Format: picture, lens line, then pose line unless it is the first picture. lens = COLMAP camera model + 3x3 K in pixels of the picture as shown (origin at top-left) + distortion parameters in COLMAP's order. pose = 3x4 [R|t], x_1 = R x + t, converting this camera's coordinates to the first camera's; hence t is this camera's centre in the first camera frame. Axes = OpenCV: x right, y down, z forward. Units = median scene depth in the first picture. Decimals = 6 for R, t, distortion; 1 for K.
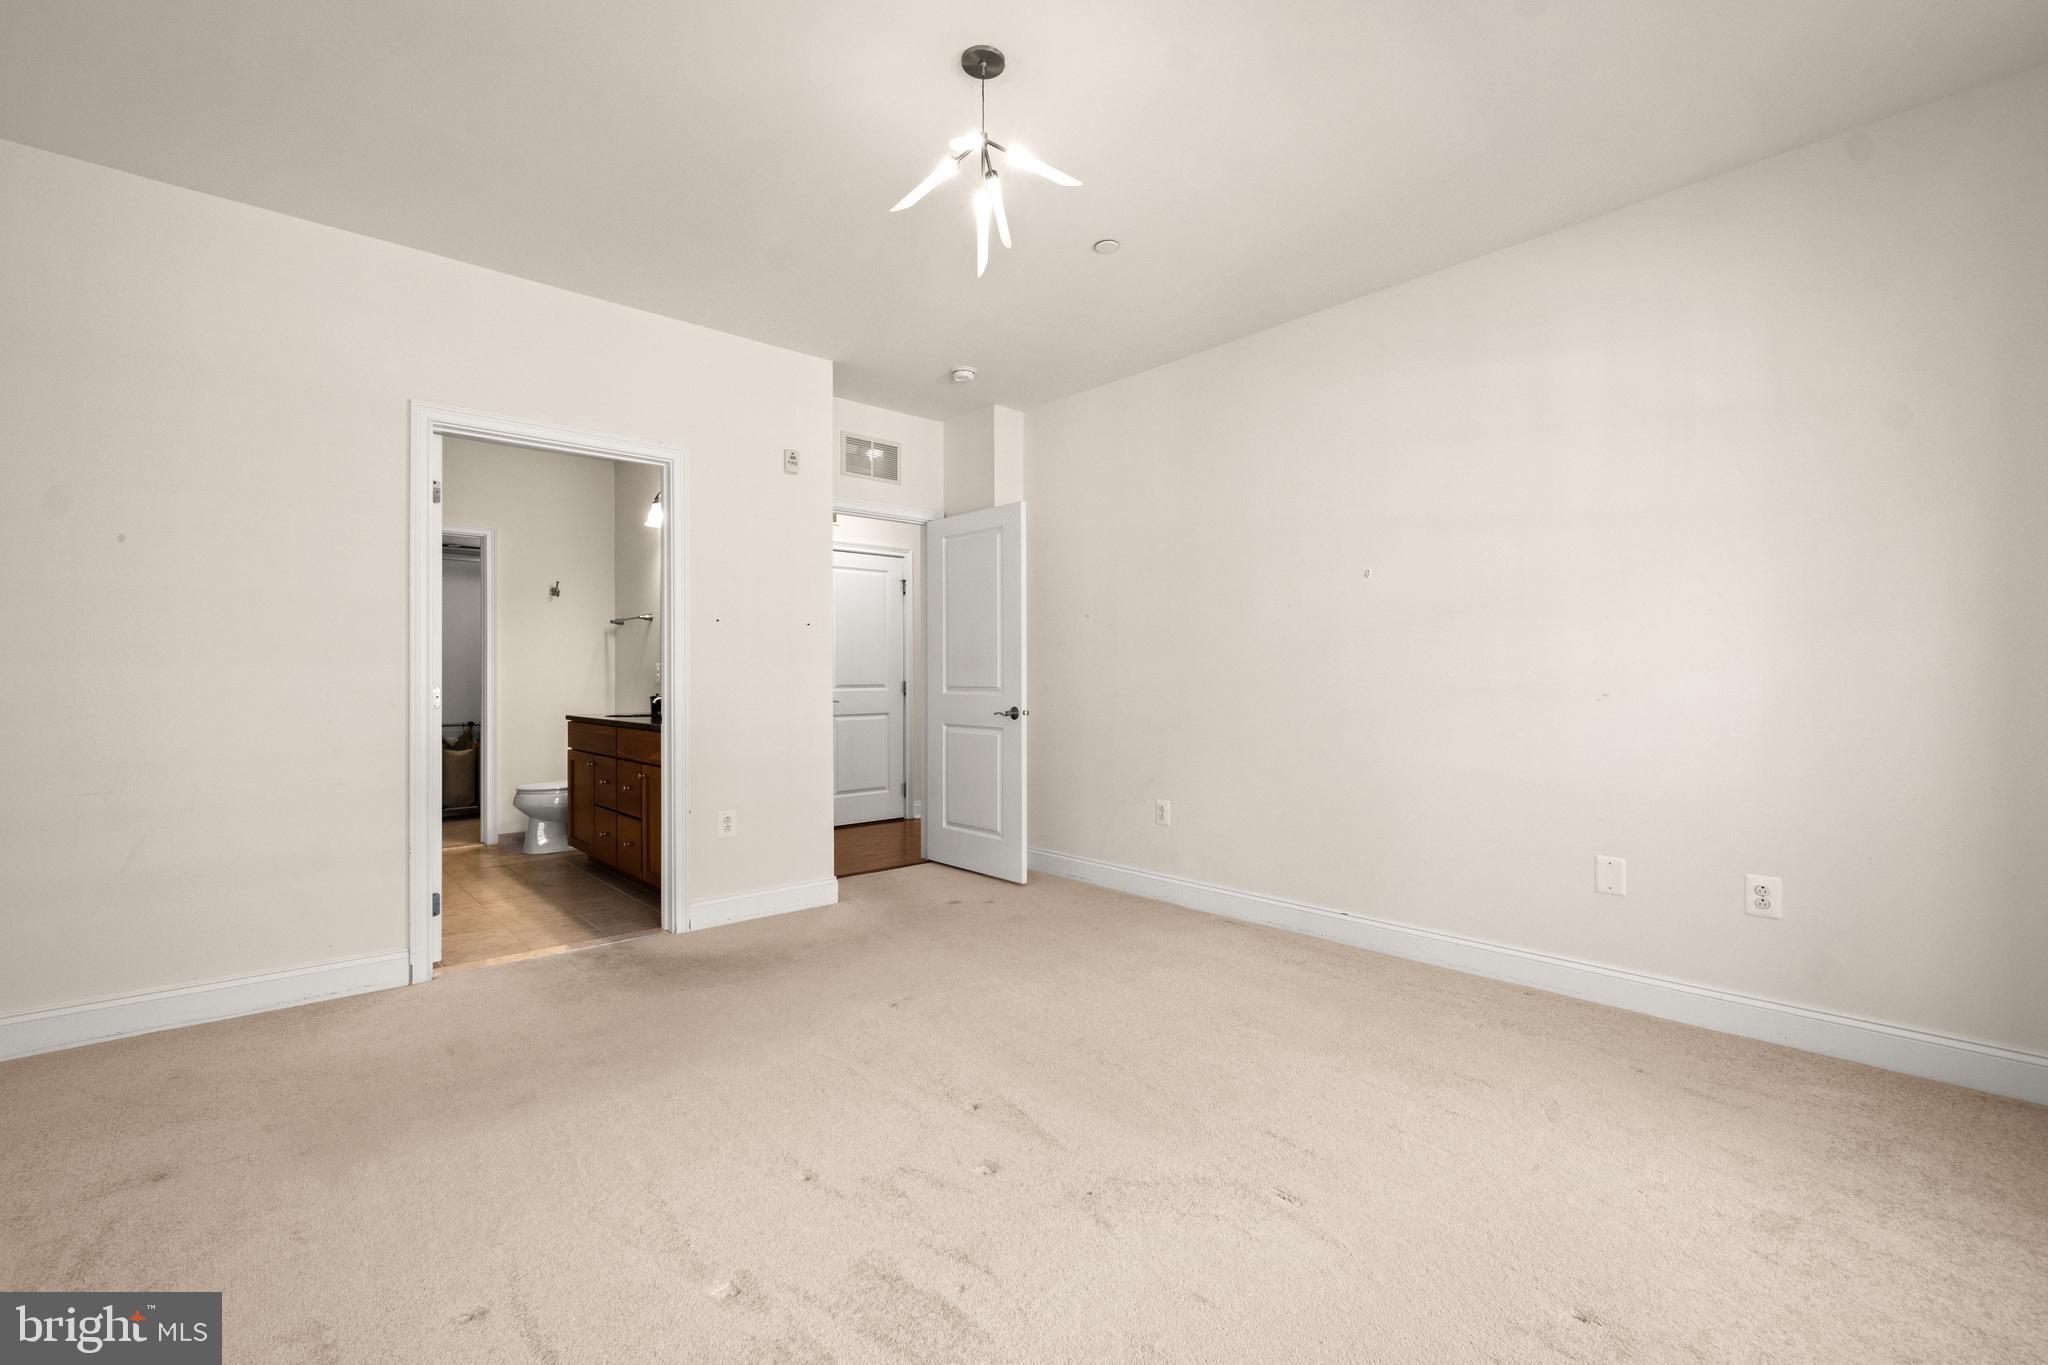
lens RADIAL K [[897.0, 0, 1039.8], [0, 897.0, 675.0], [0, 0, 1]] dist [0.004321, -0.006441]
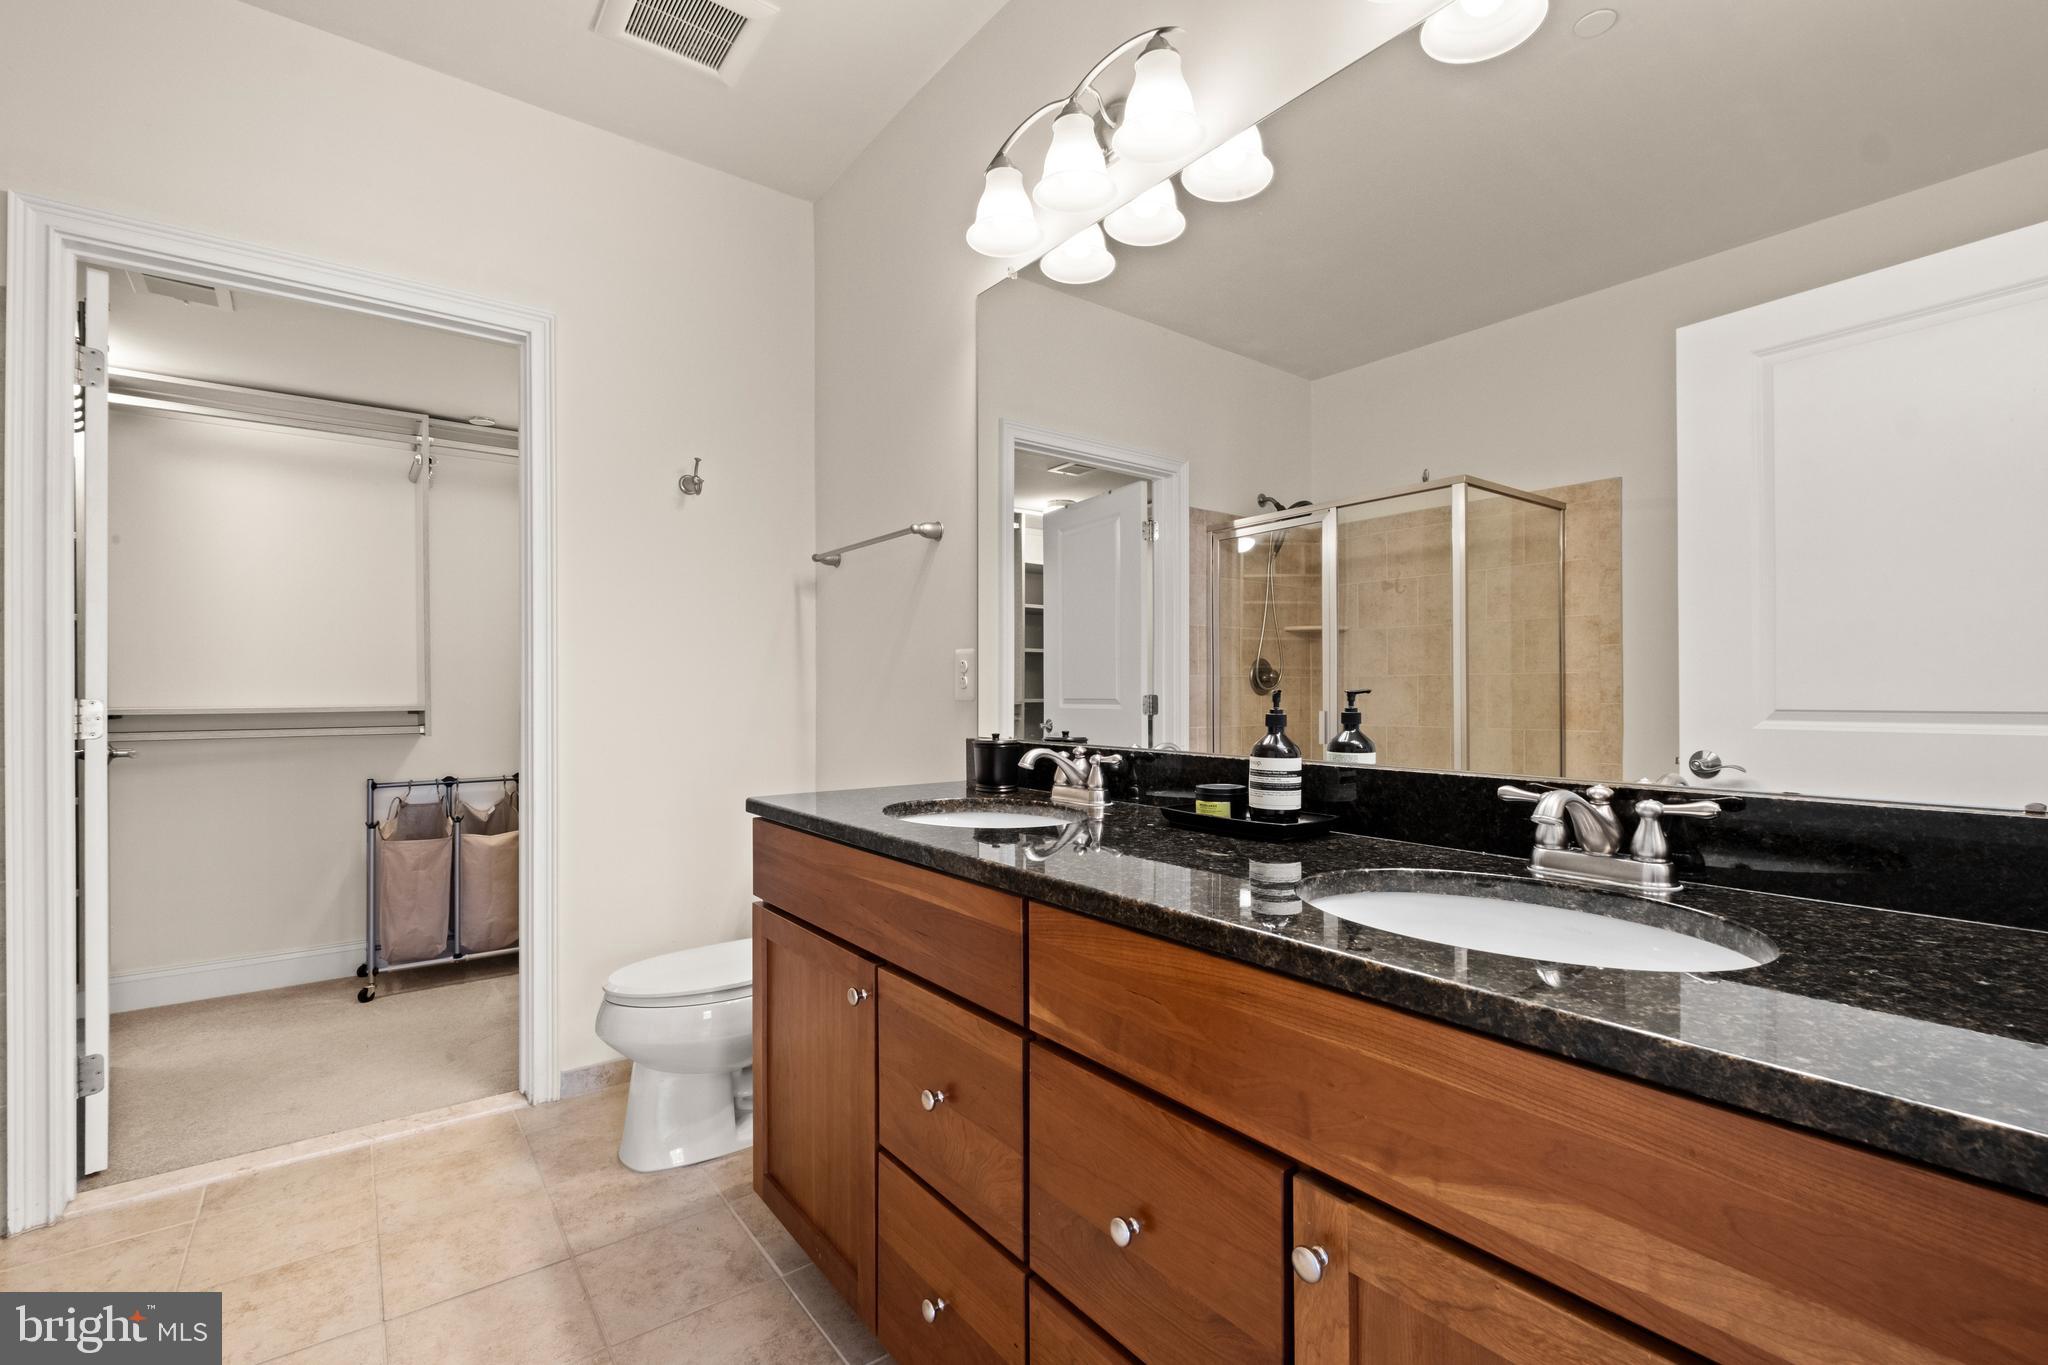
lens RADIAL K [[897.0, 0, 1039.8], [0, 897.0, 675.0], [0, 0, 1]] dist [0.004321, -0.006441]
pose [[0.997278, -0.005761, -0.073508, -0.356923], [0.005005, 0.999933, -0.010460, 0.002582], [0.073563, 0.010064, 0.997240, 0.610292]]
